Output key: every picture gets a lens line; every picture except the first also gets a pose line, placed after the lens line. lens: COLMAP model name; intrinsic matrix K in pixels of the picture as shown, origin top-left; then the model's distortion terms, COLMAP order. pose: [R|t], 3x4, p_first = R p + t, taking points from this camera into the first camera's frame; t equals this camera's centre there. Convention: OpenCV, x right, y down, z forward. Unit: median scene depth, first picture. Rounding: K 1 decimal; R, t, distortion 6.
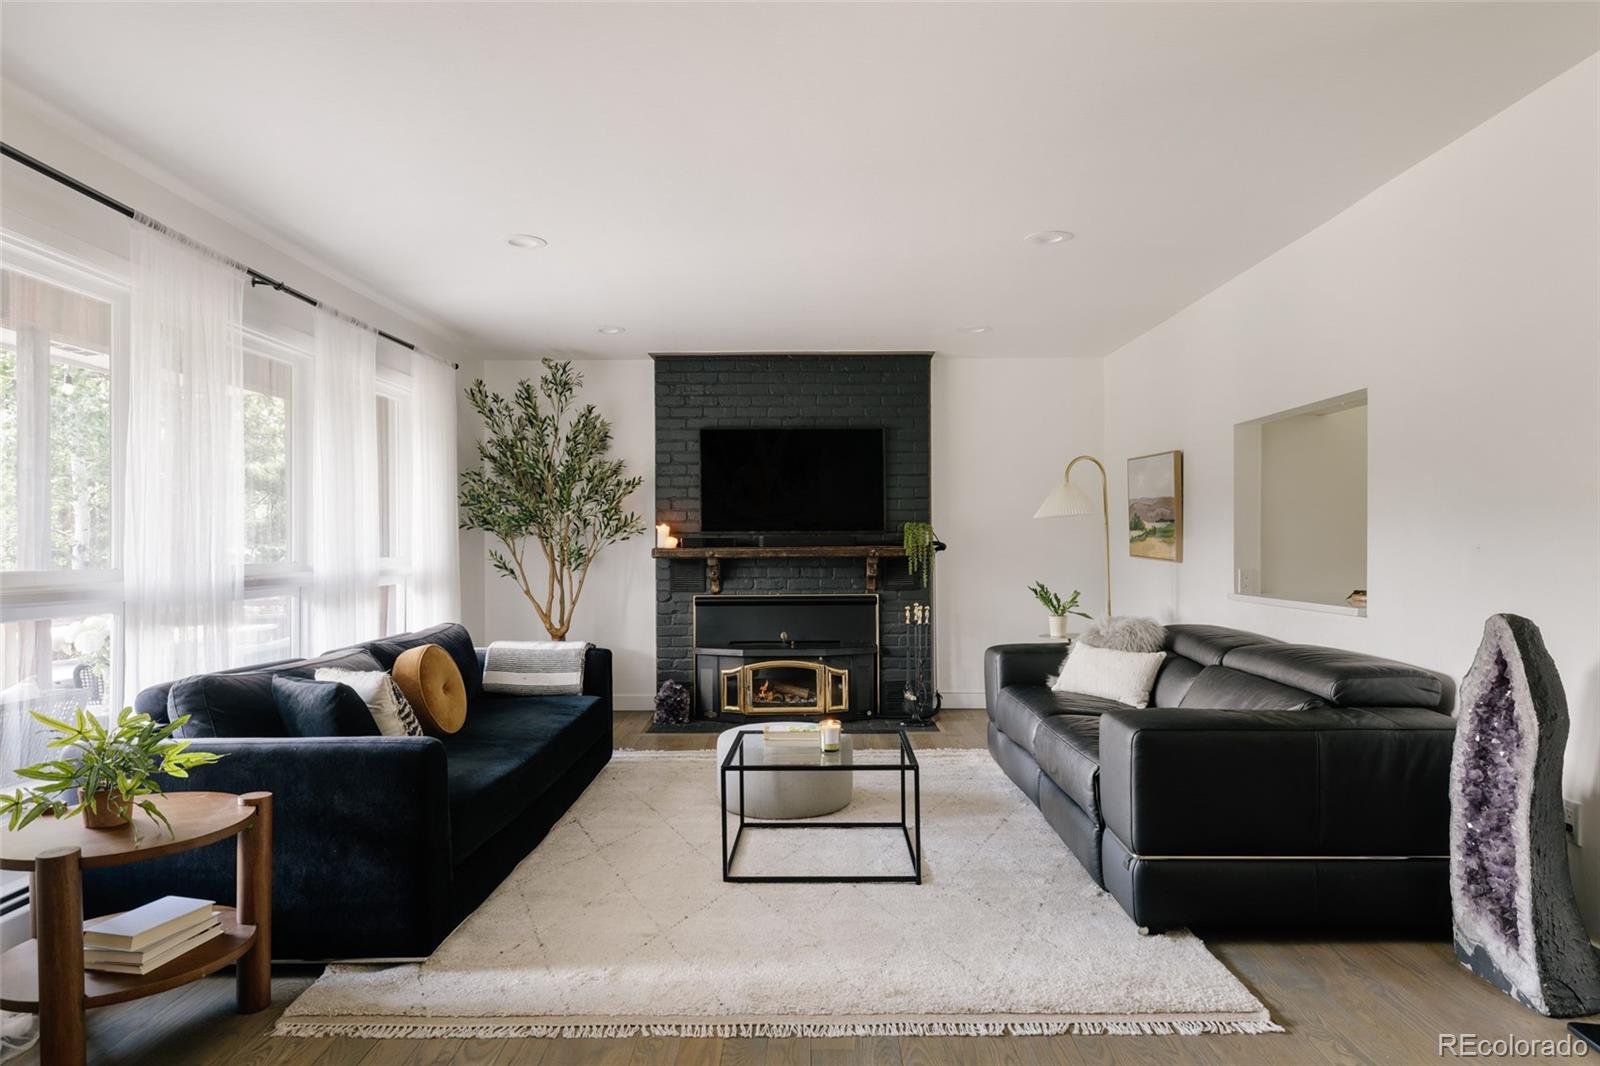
lens RADIAL K [[981.2, 0, 805.4], [0, 981.2, 535.4], [0, 0, 1]] dist [0.003675, -0.008675]
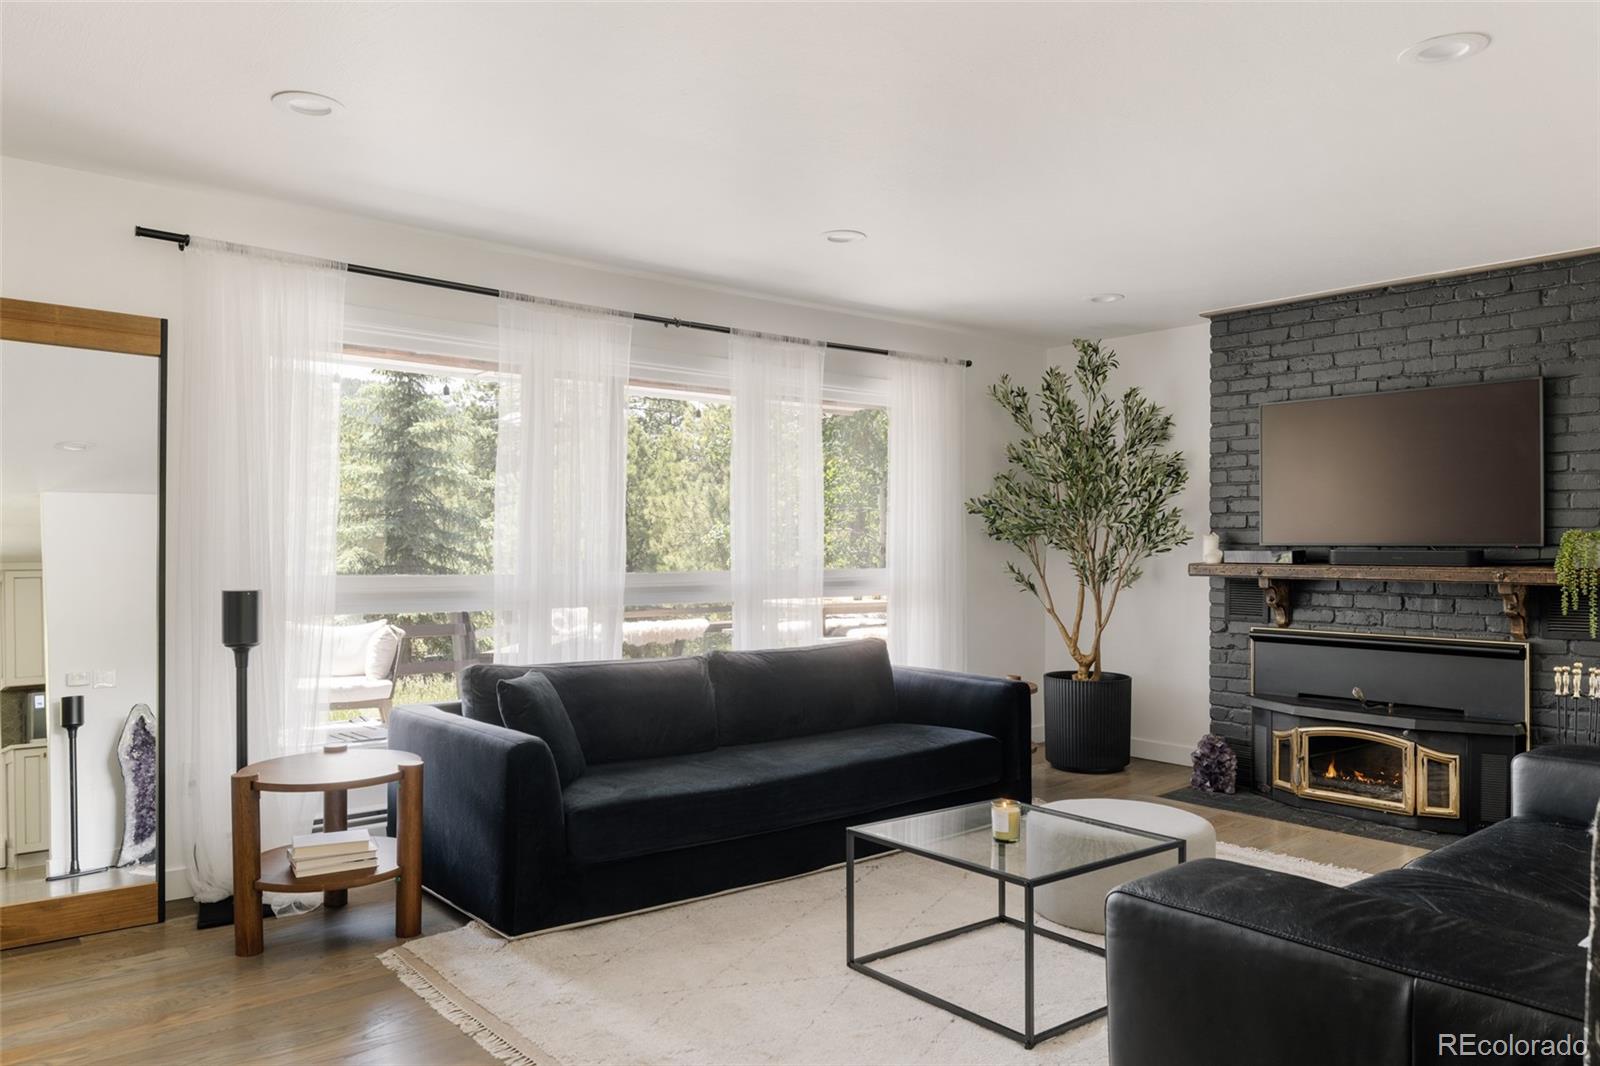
lens RADIAL K [[1128.2, 0, 802.4], [0, 1128.2, 533.0], [0, 0, 1]] dist [0.007061, -0.006719]
pose [[0.649796, 0.000903, -0.760108, 0.332073], [-0.001788, 0.999998, -0.000341, -0.010330], [0.760106, 0.001581, 0.649797, 0.177197]]
